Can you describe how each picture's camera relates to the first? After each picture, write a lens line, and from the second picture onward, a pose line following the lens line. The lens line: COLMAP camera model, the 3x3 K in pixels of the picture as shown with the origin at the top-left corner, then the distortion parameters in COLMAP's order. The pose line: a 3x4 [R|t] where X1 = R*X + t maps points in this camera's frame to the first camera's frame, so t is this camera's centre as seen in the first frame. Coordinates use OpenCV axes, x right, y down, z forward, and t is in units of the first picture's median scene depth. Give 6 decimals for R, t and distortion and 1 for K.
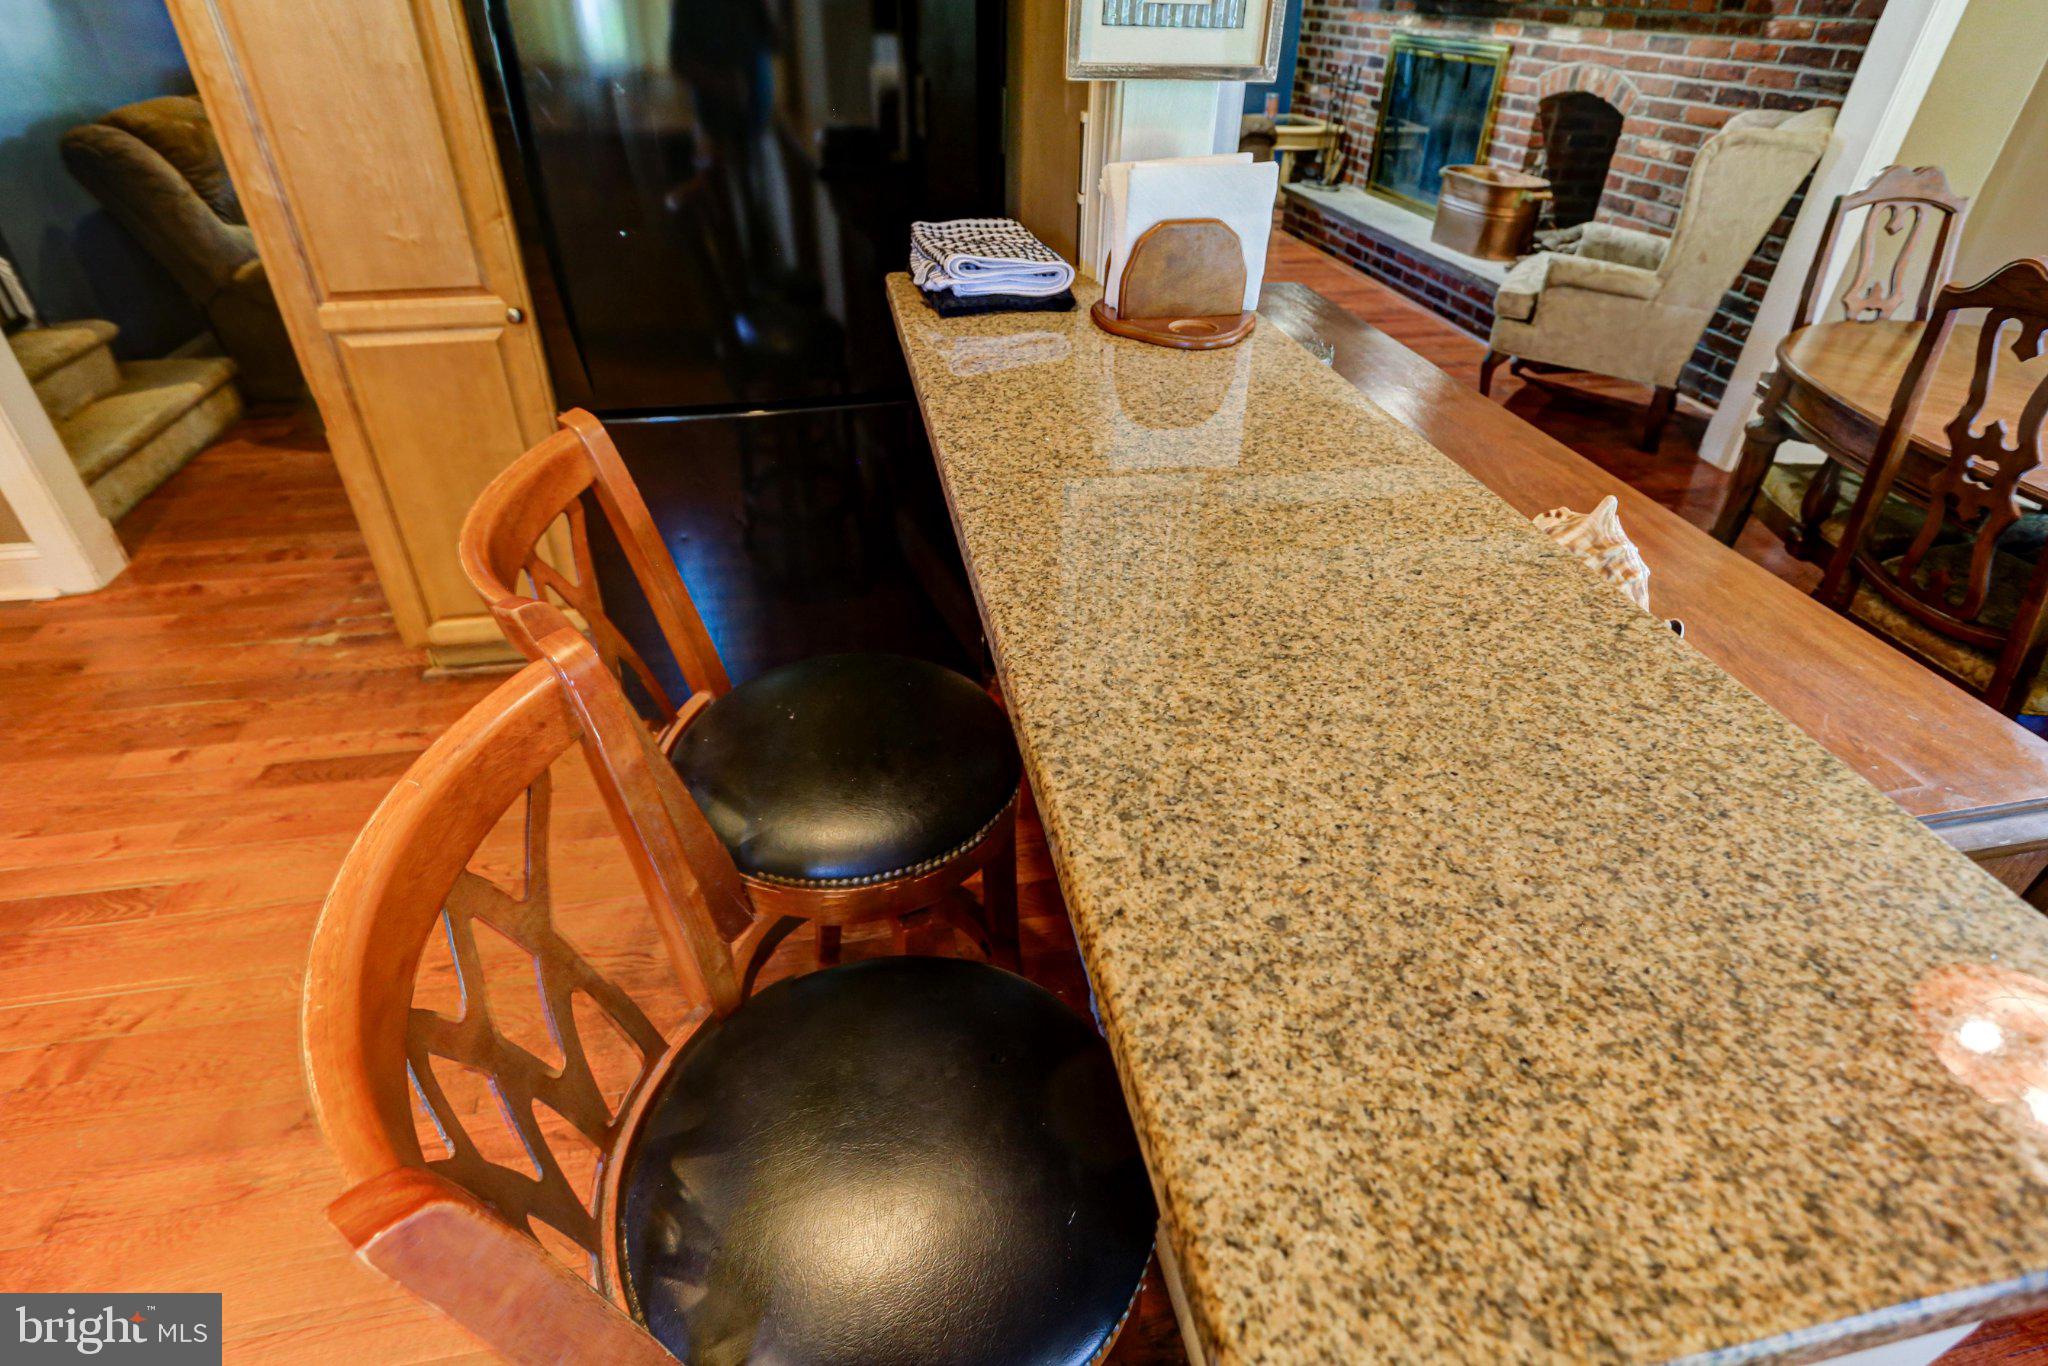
lens RADIAL K [[1014.1, 0, 1014.0], [0, 1014.1, 664.5], [0, 0, 1]] dist [-0.044899, 0.018786]
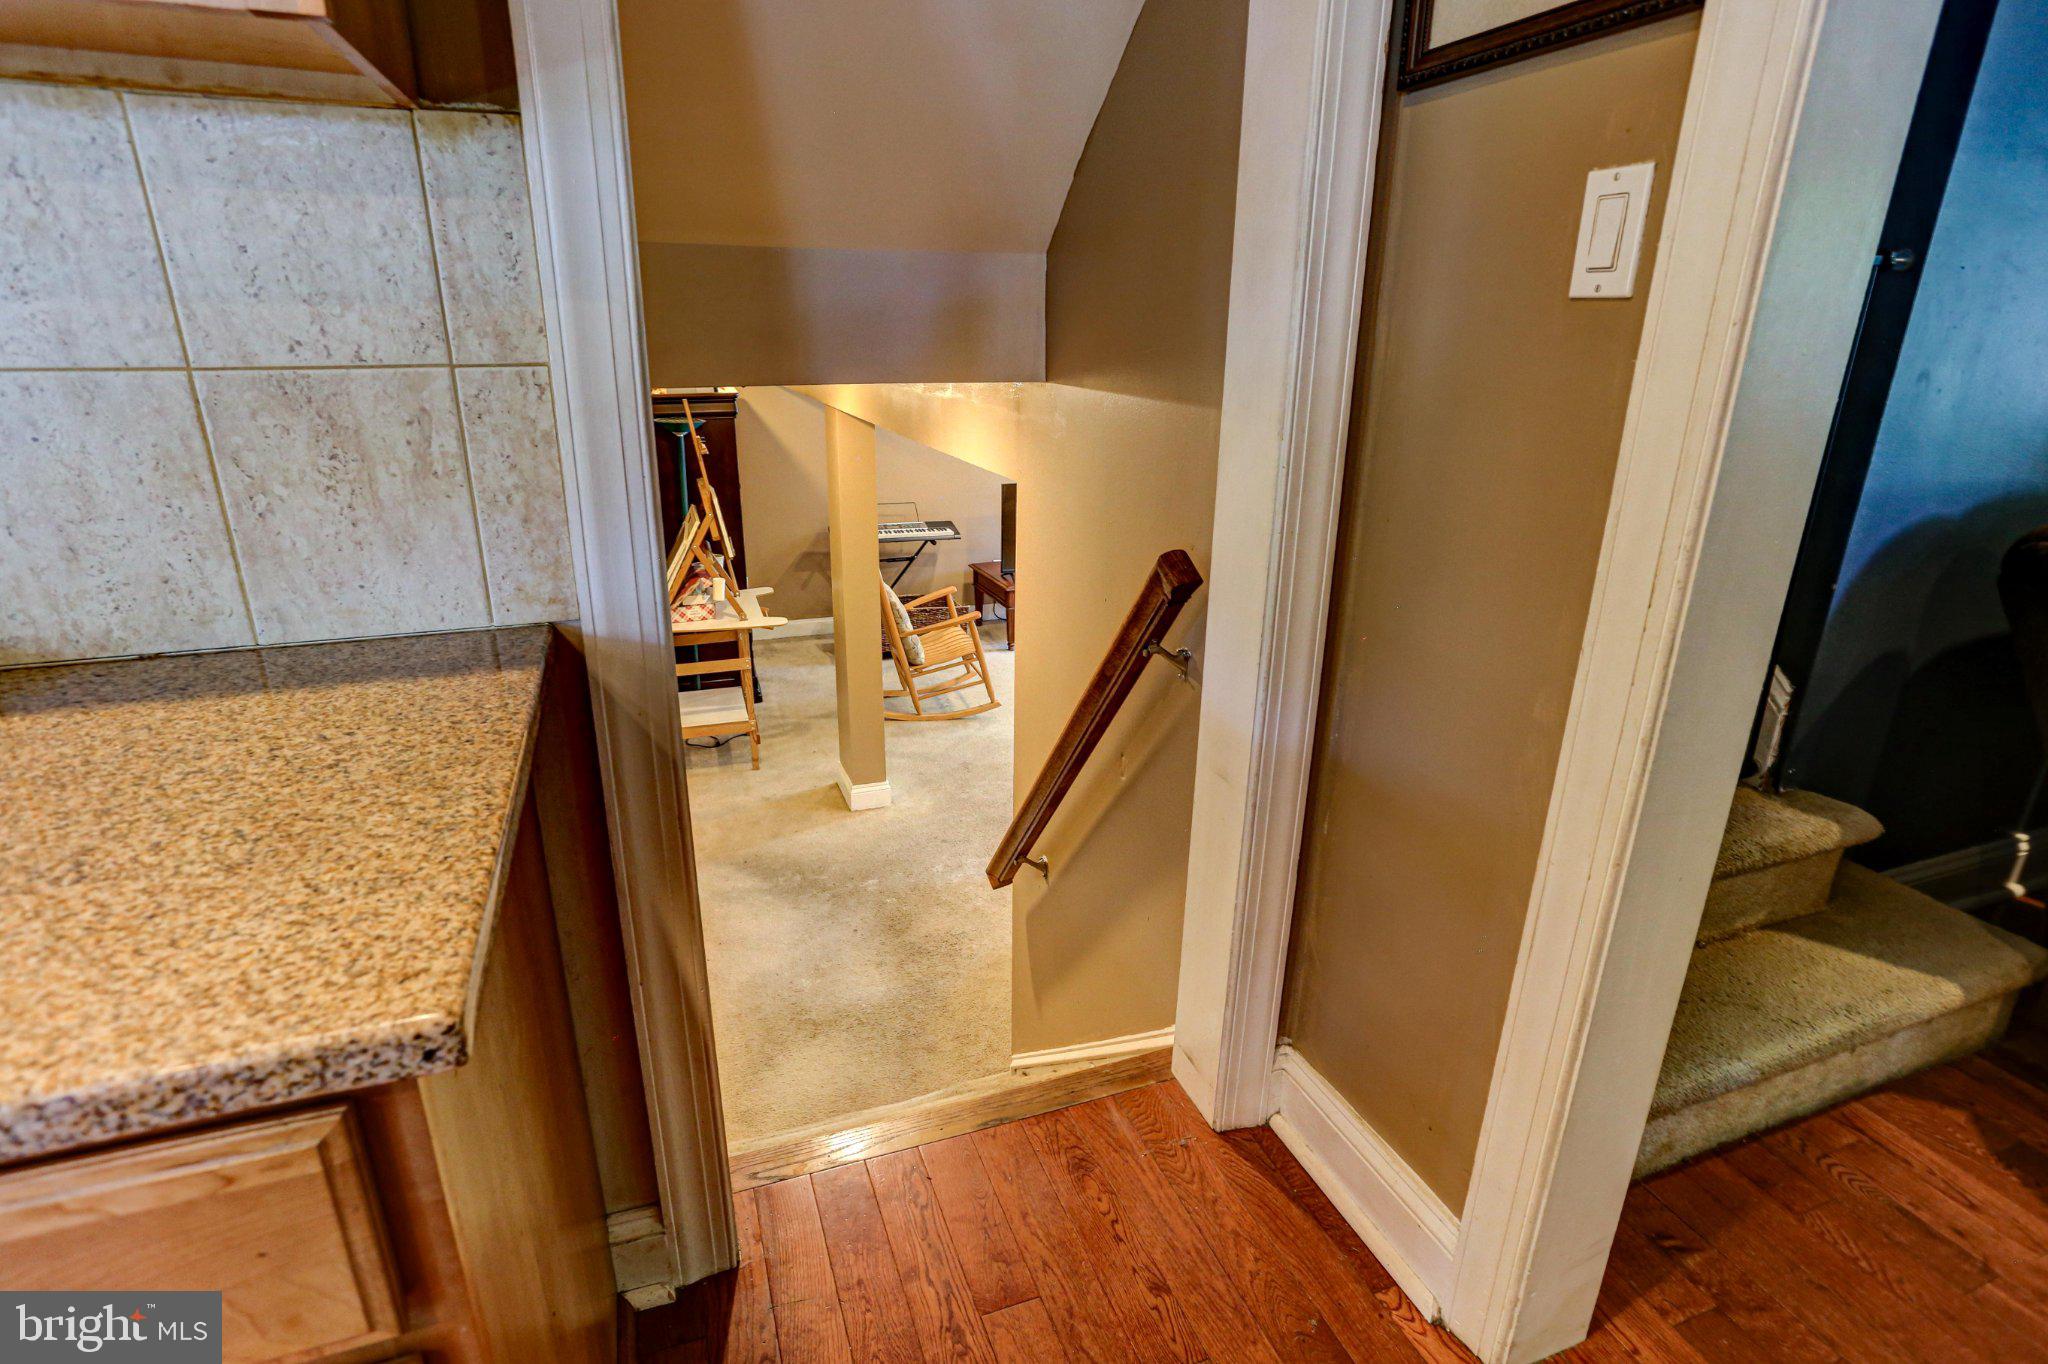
lens RADIAL K [[1024.1, 0, 1024.0], [0, 1024.1, 682.0], [0, 0, 1]] dist [0.000627, 0.001968]
pose [[0.167637, 0.311925, -0.935201, -3.963322], [-0.565015, 0.807767, 0.168140, -1.911492], [0.807871, 0.500216, 0.311654, 3.282613]]
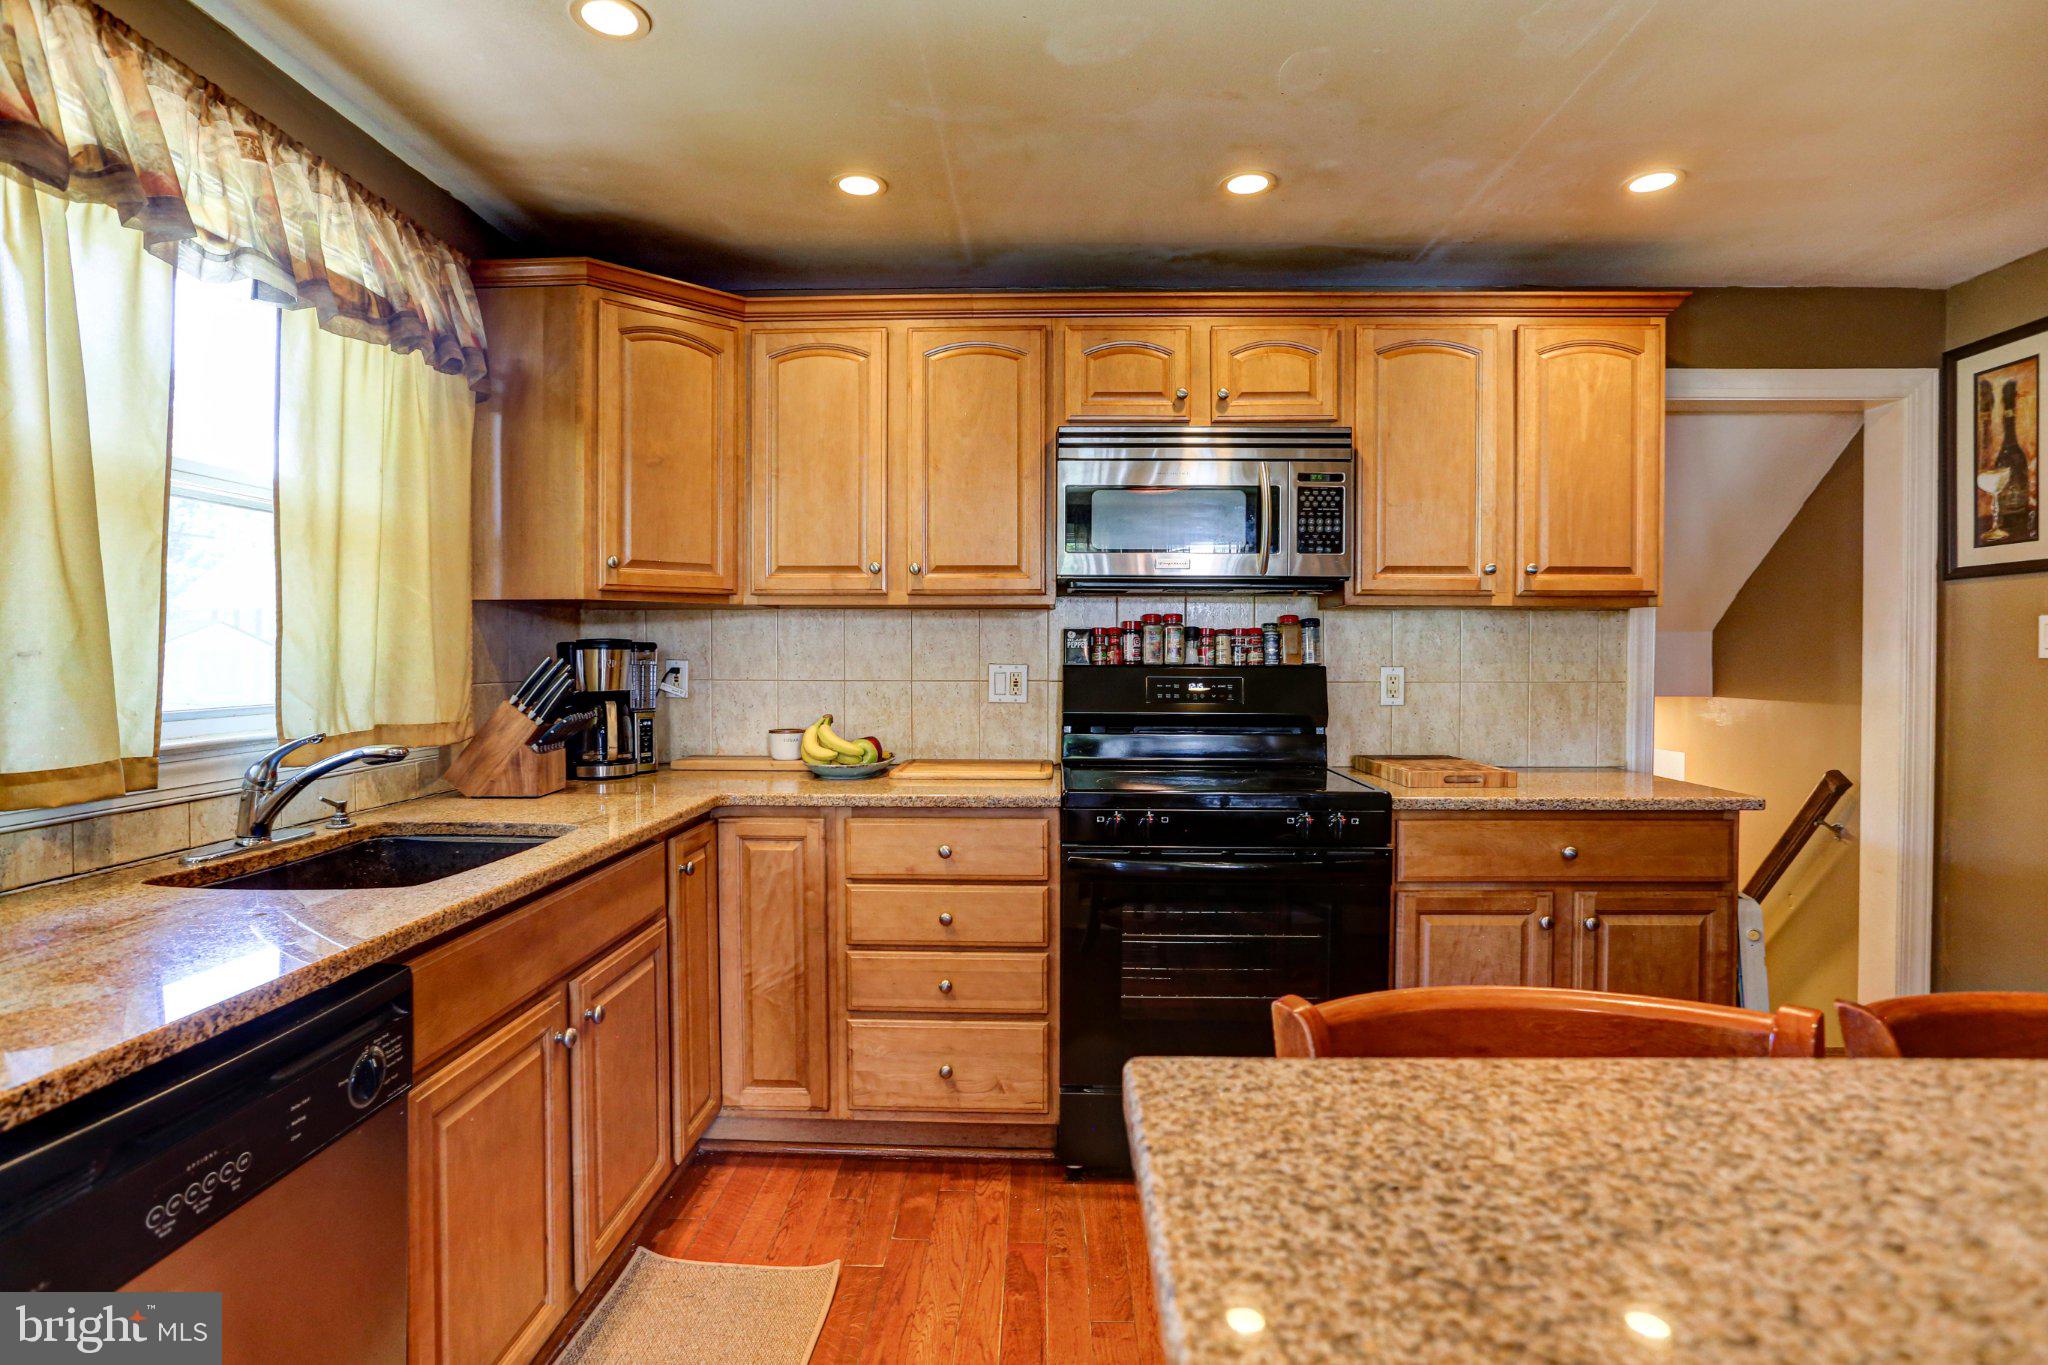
lens RADIAL K [[1014.1, 0, 1014.0], [0, 1014.1, 664.0], [0, 0, 1]] dist [-0.044899, 0.018786]
pose [[-0.219906, -0.005115, -0.975508, 1.463272], [-0.562429, 0.817721, 0.122499, 0.023385], [0.797066, 0.575592, -0.182699, 0.468768]]
